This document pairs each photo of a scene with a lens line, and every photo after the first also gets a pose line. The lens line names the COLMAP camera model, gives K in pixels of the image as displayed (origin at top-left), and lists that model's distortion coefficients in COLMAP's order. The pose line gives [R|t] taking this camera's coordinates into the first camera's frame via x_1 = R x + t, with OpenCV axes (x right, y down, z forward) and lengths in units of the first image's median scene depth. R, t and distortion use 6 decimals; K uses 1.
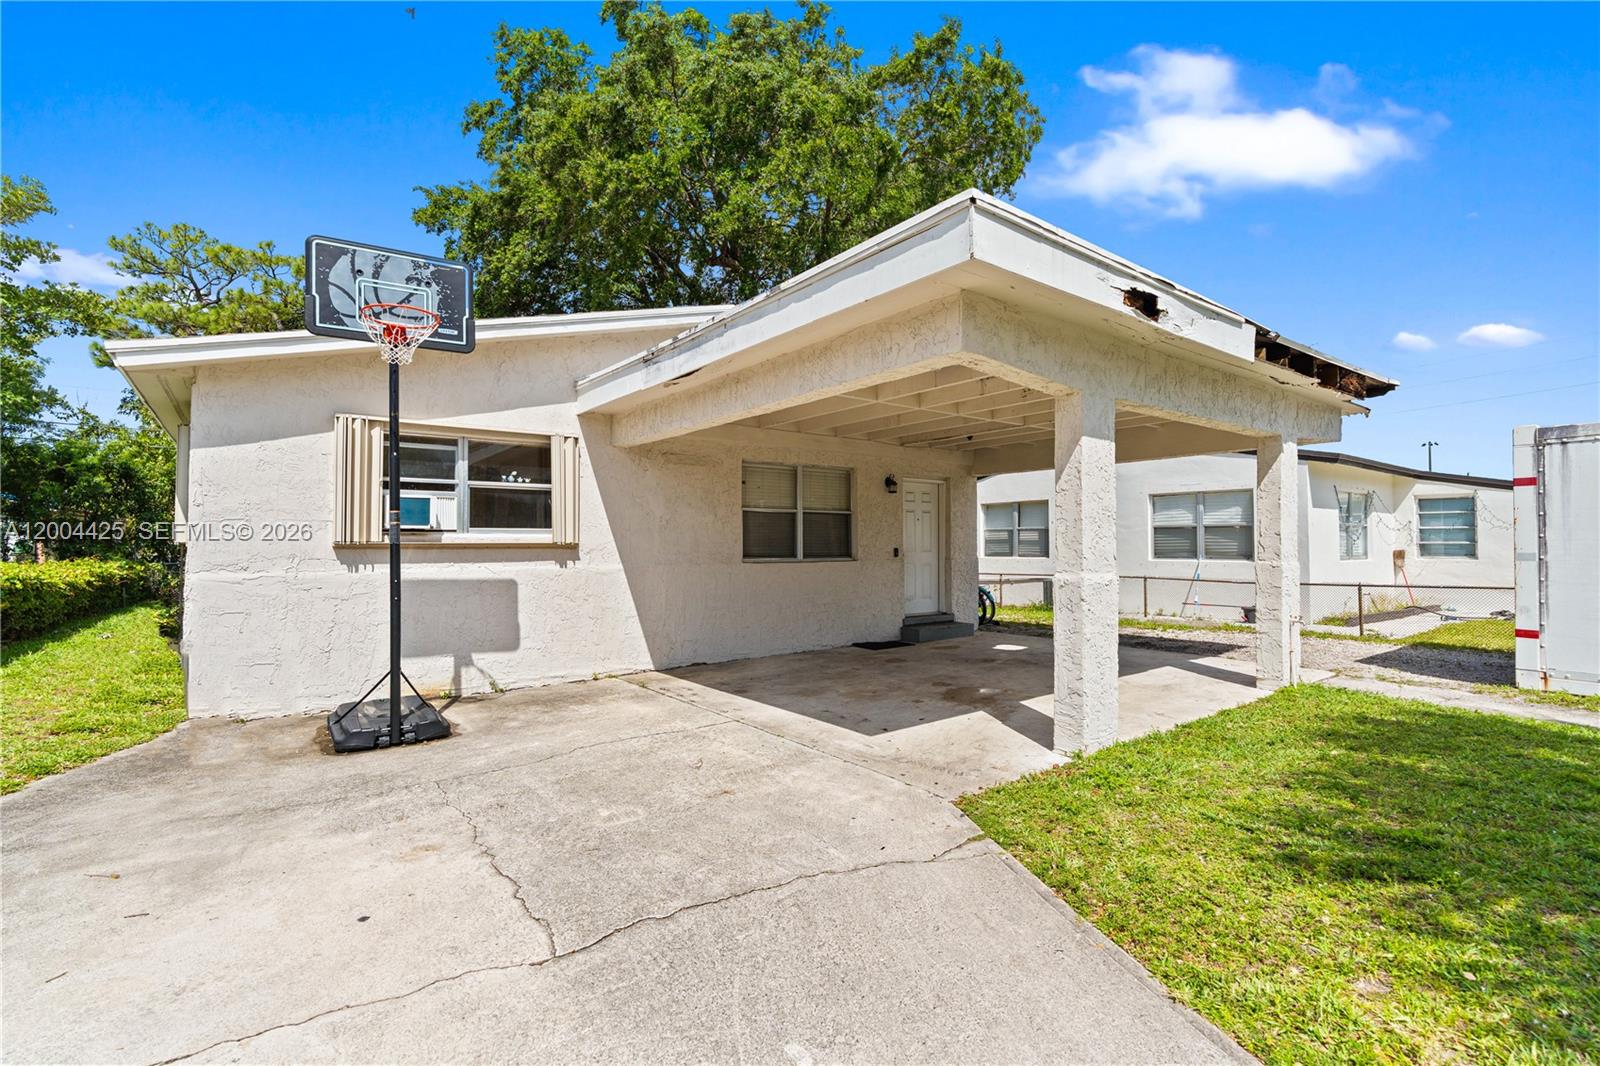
lens RADIAL K [[728.8, 0, 795.8], [0, 728.8, 523.7], [0, 0, 1]] dist [-0.002848, 0.004223]
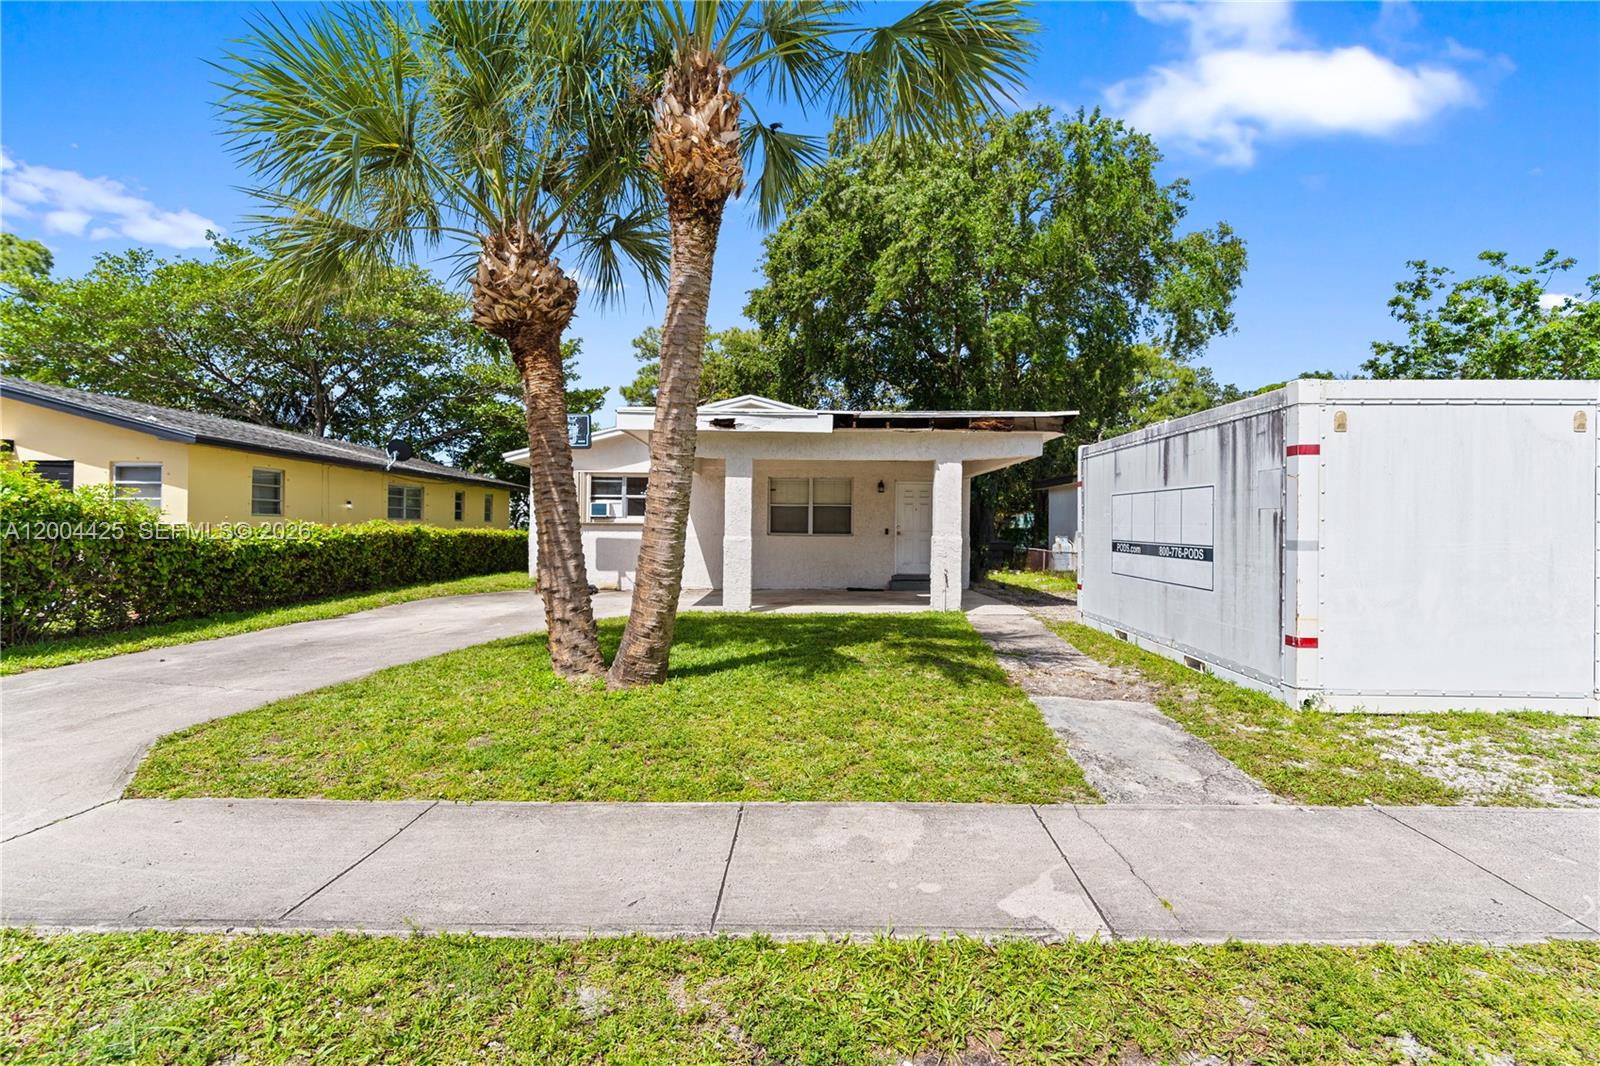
lens RADIAL K [[728.8, 0, 797.2], [0, 728.8, 537.9], [0, 0, 1]] dist [-0.002848, 0.004223]
pose [[0.808880, 0.015457, -0.587771, 1.187903], [0.008231, 0.999259, 0.037605, -0.006630], [0.587917, -0.035256, 0.808153, -0.466227]]
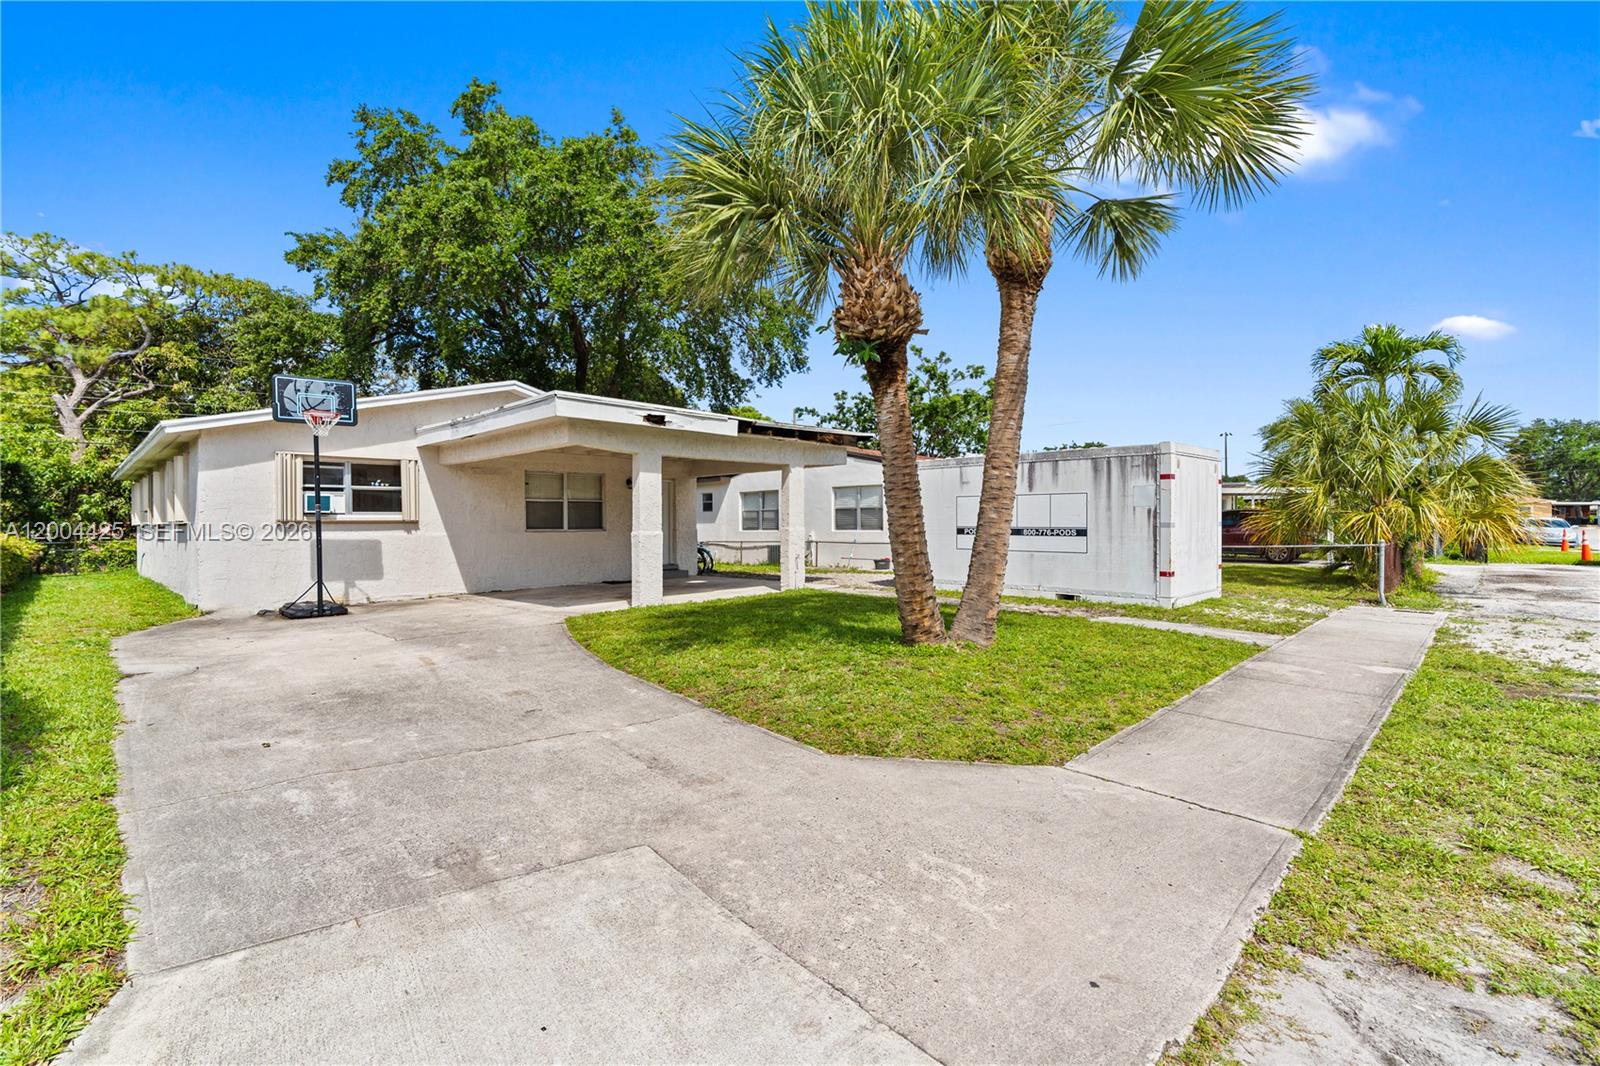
lens RADIAL K [[728.8, 0, 795.0], [0, 728.8, 517.0], [0, 0, 1]] dist [-0.002848, 0.004223]
pose [[0.988136, -0.005238, 0.153495, 0.317668], [0.002538, 0.999839, 0.017783, -0.010169], [-0.153563, -0.017182, 0.987989, -0.845007]]
